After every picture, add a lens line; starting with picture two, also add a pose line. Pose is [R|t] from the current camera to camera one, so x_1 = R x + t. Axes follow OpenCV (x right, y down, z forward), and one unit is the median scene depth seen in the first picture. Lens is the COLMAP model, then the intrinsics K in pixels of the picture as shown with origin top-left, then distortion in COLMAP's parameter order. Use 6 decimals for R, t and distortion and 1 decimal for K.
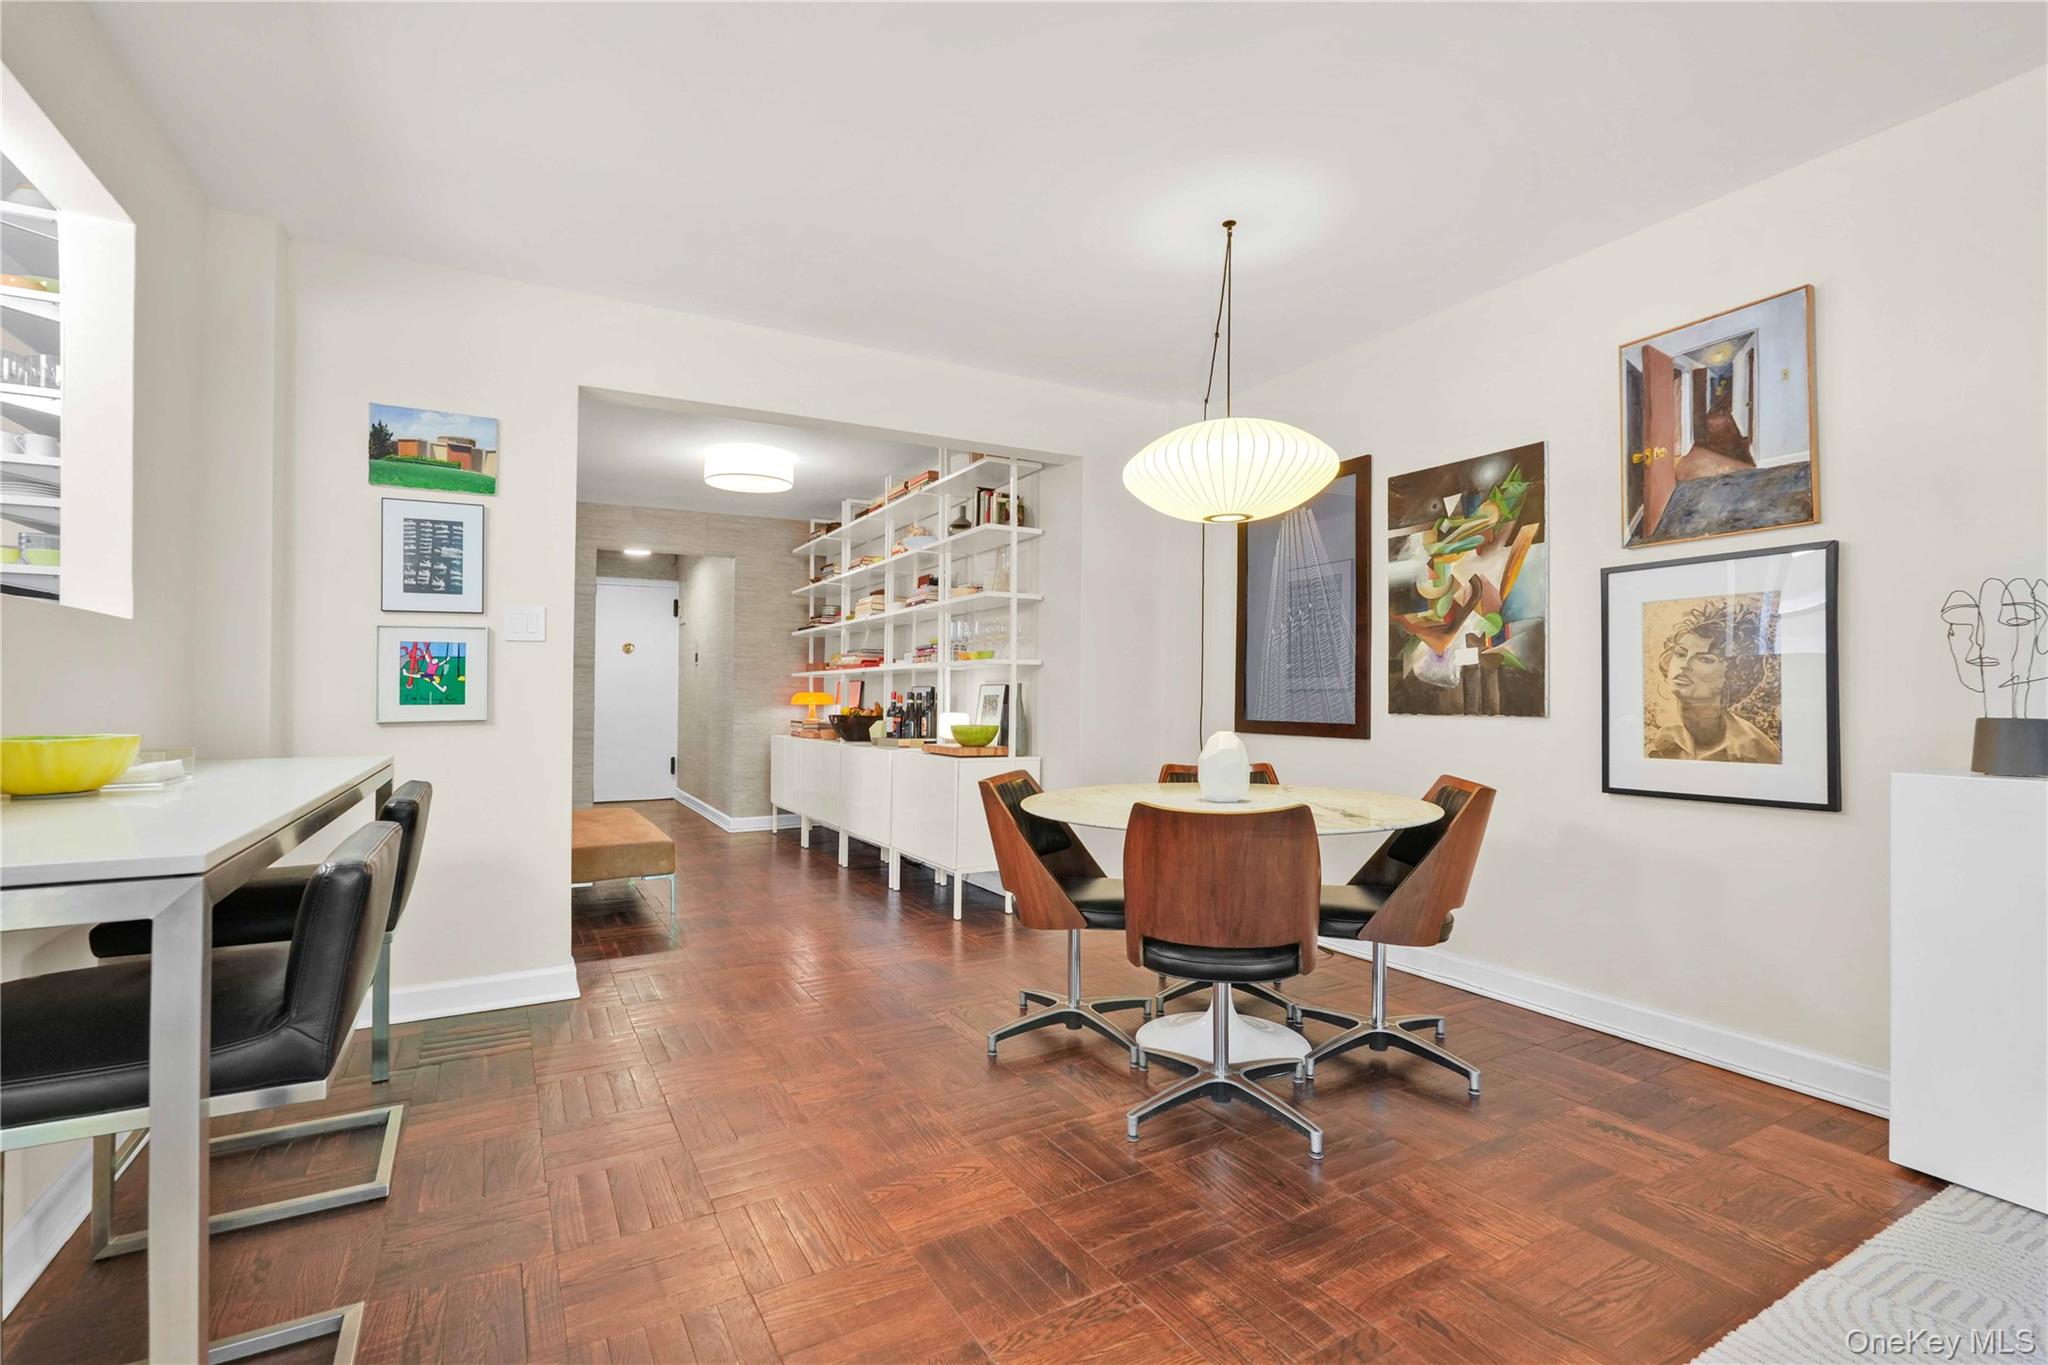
lens RADIAL K [[911.3, 0, 1004.6], [0, 911.3, 689.7], [0, 0, 1]] dist [-0.007953, 0.004051]
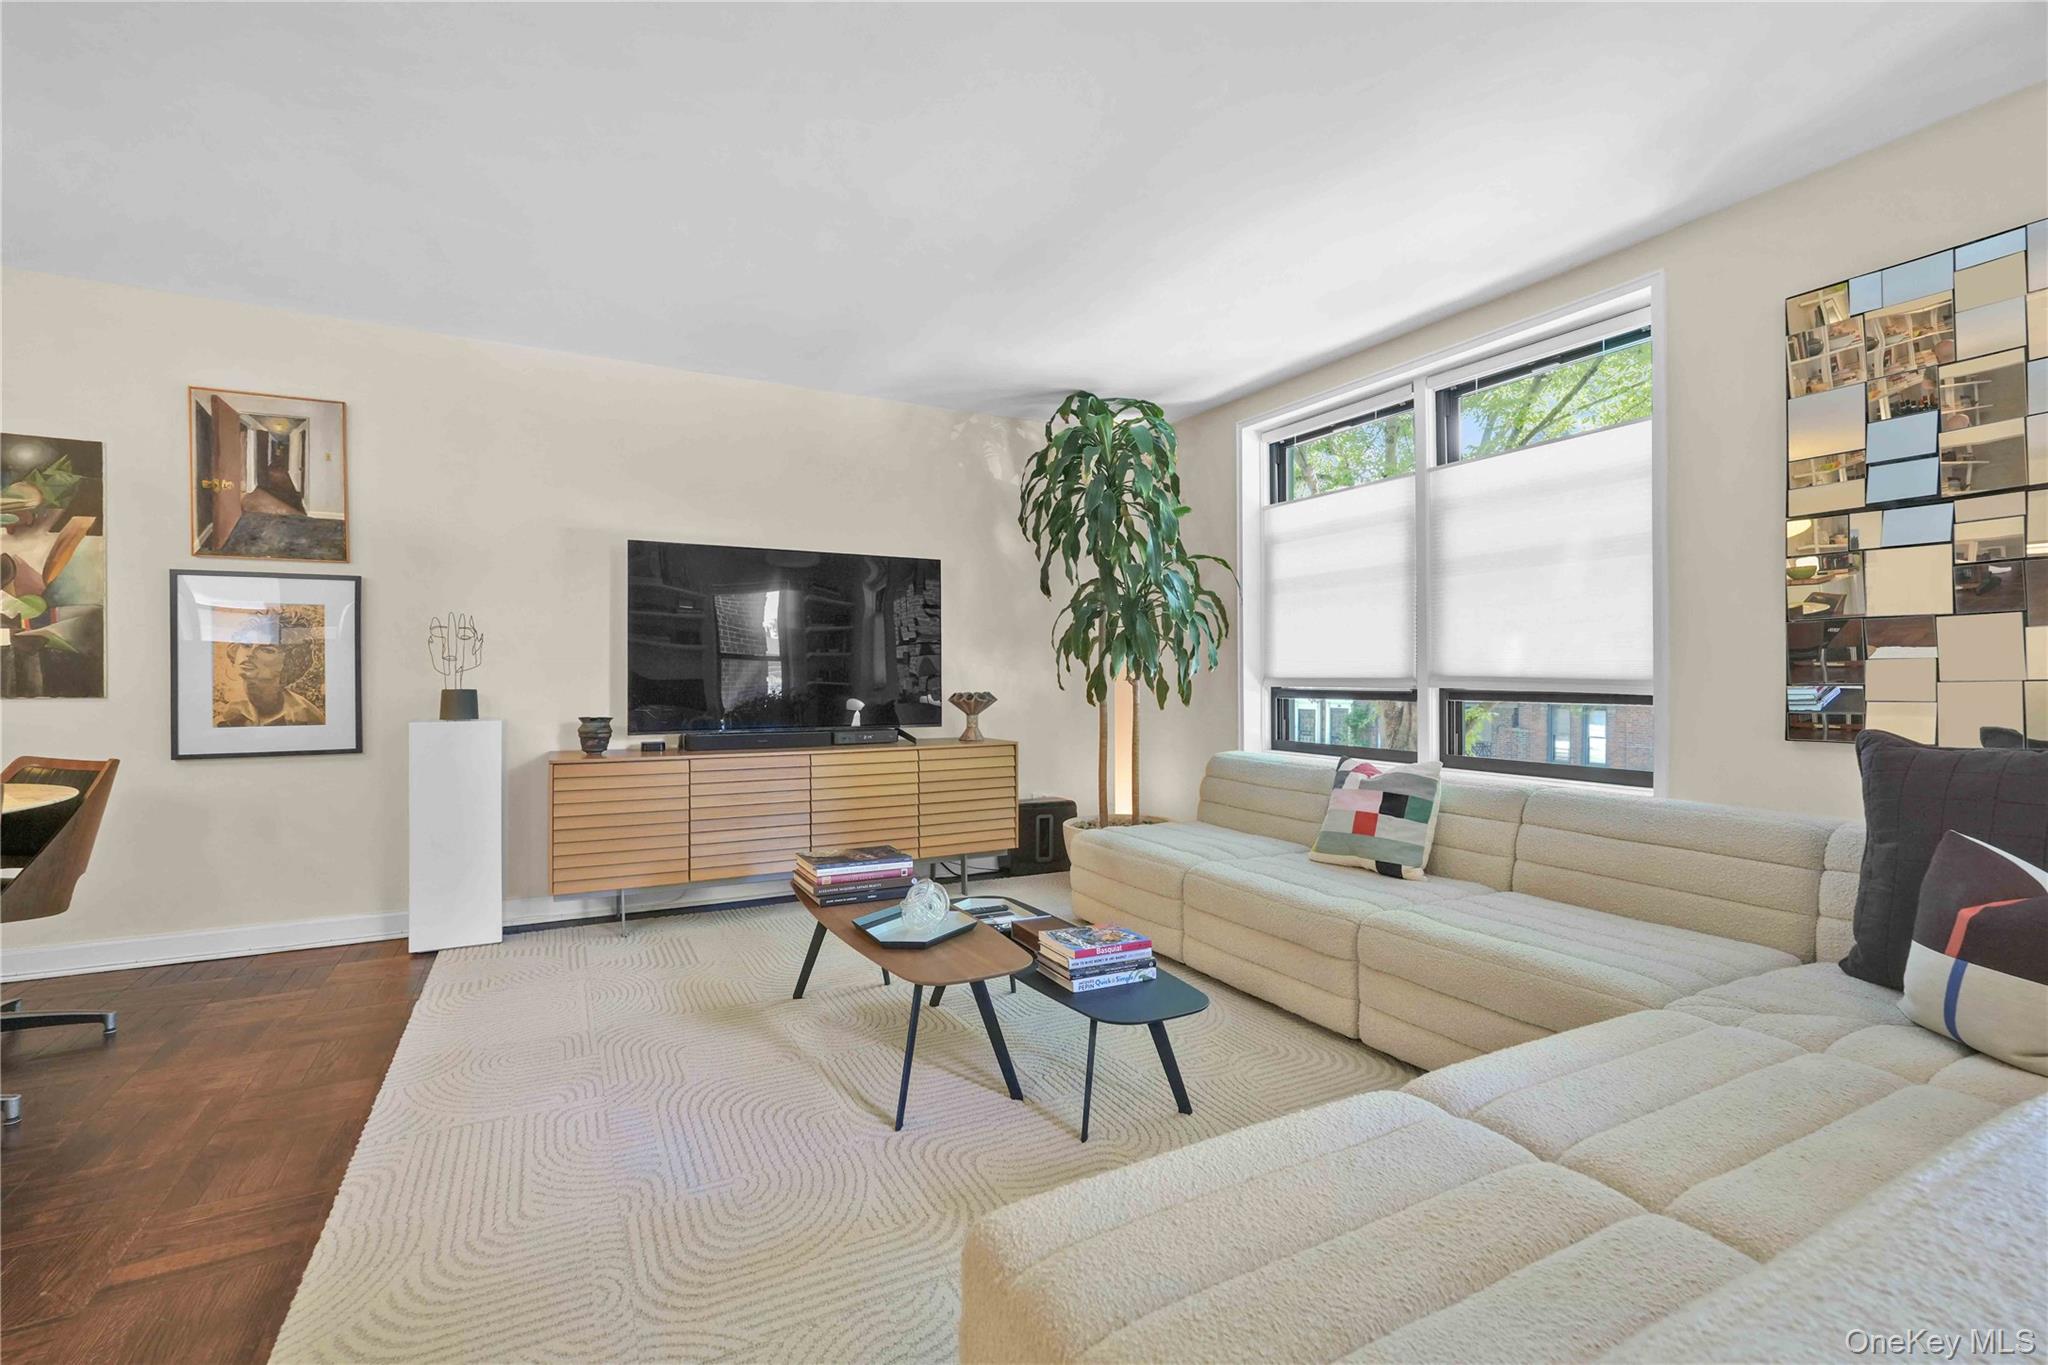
lens RADIAL K [[911.3, 0, 1010.0], [0, 911.3, 674.9], [0, 0, 1]] dist [-0.007953, 0.004051]
pose [[0.027308, 0.002216, 0.999625, -0.451110], [-0.004710, 0.999987, -0.002088, 0.000384], [-0.999616, -0.004651, 0.027318, -0.108541]]
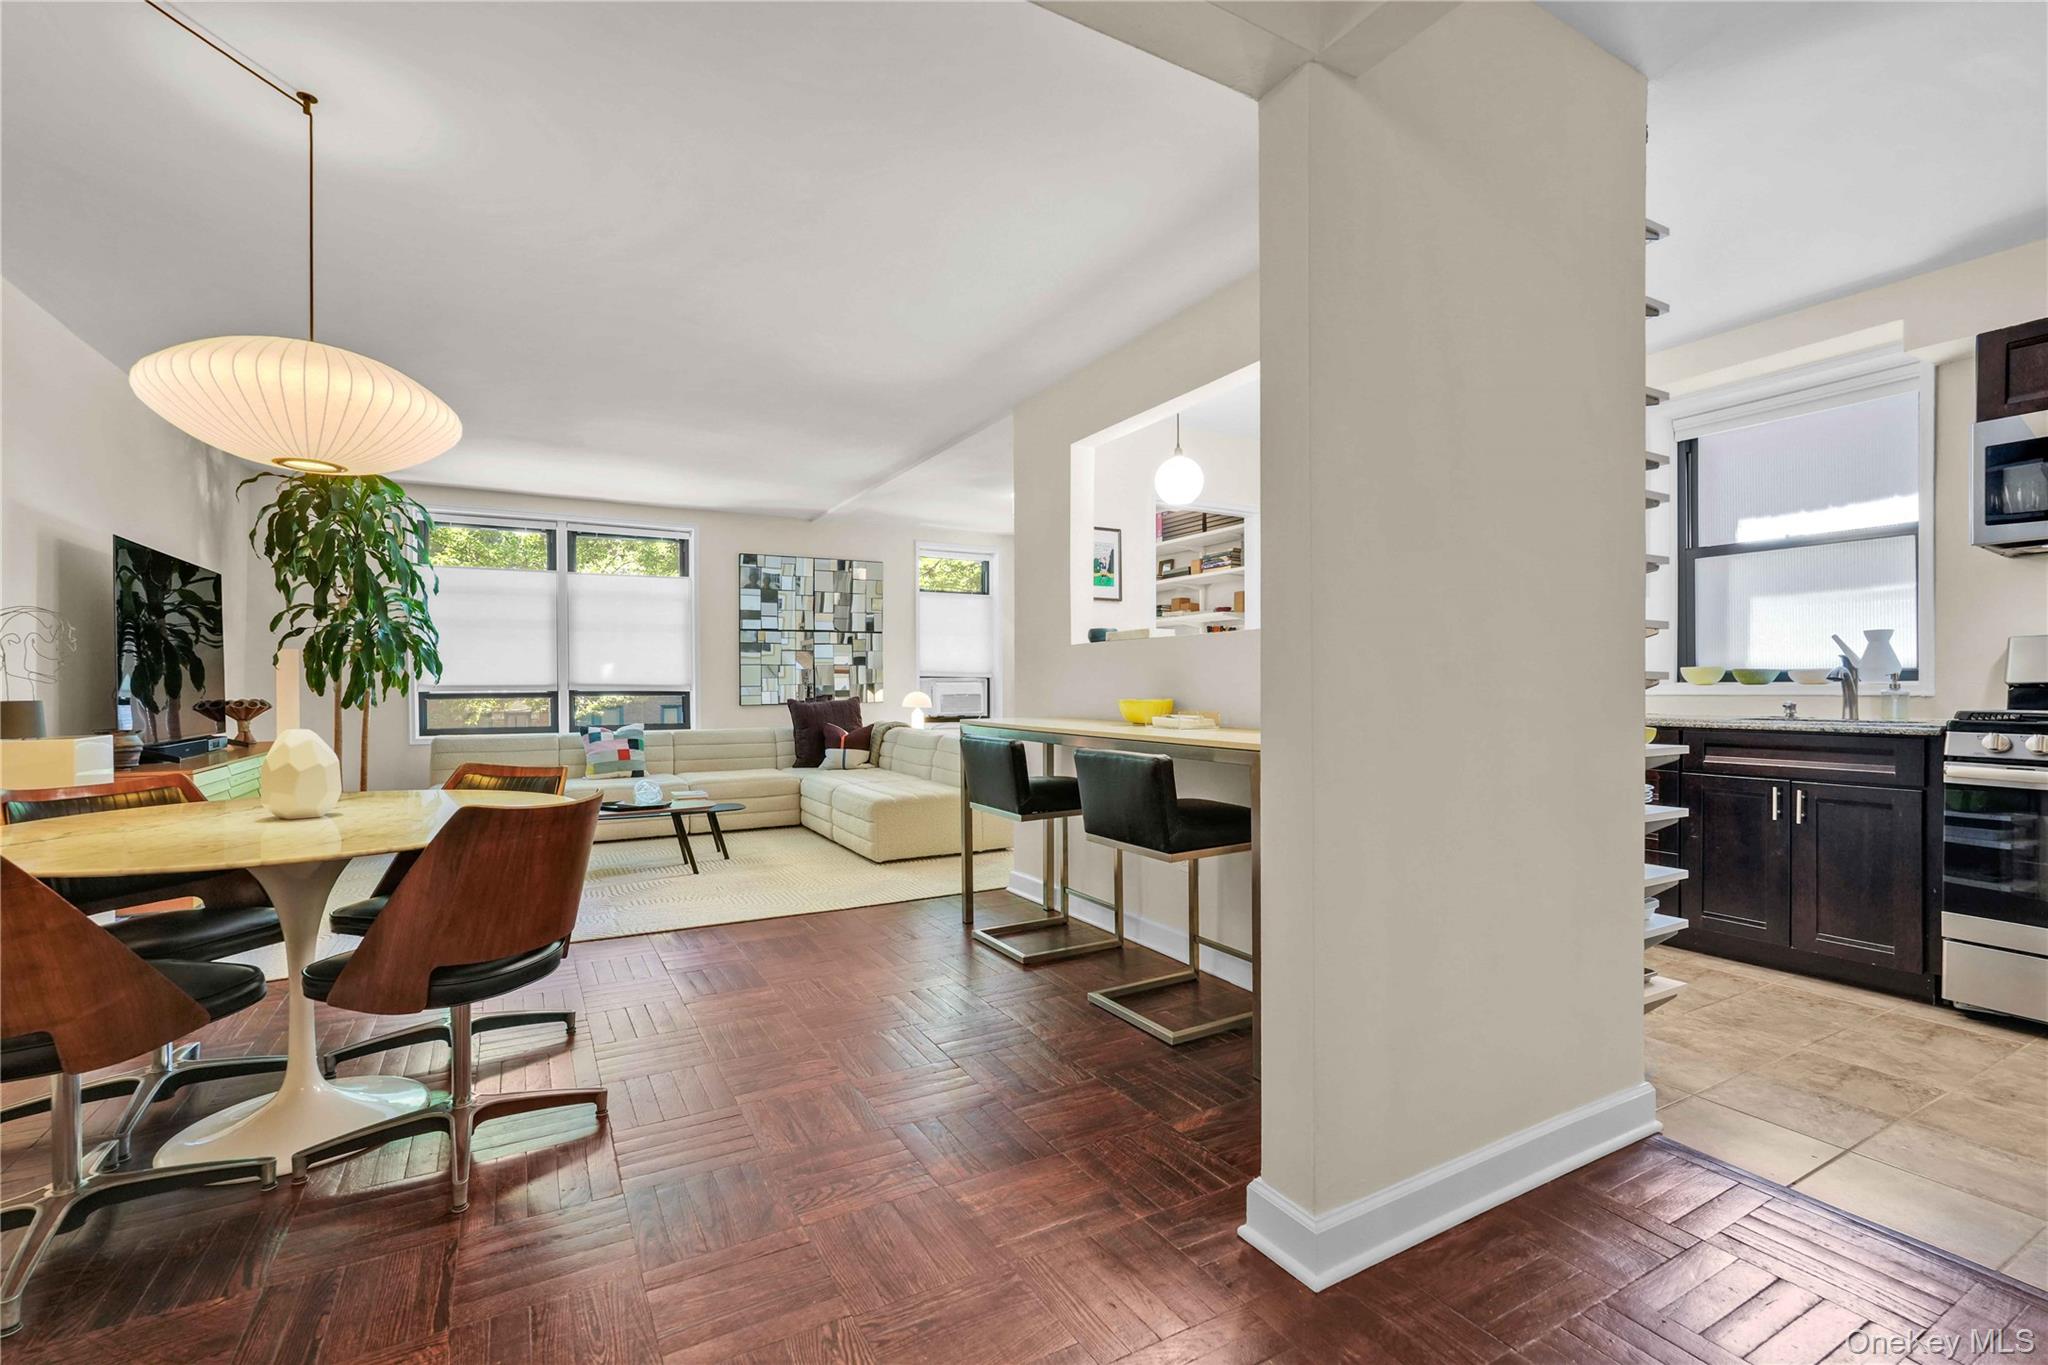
lens RADIAL K [[898.9, 0, 1022.8], [0, 898.9, 690.5], [0, 0, 1]] dist [-0.002913, 0.002979]
pose [[-0.999991, 0.003619, -0.002371, -0.352415], [0.003607, 0.999982, 0.004886, 0.005924], [0.002388, 0.004878, -0.999985, 1.583873]]
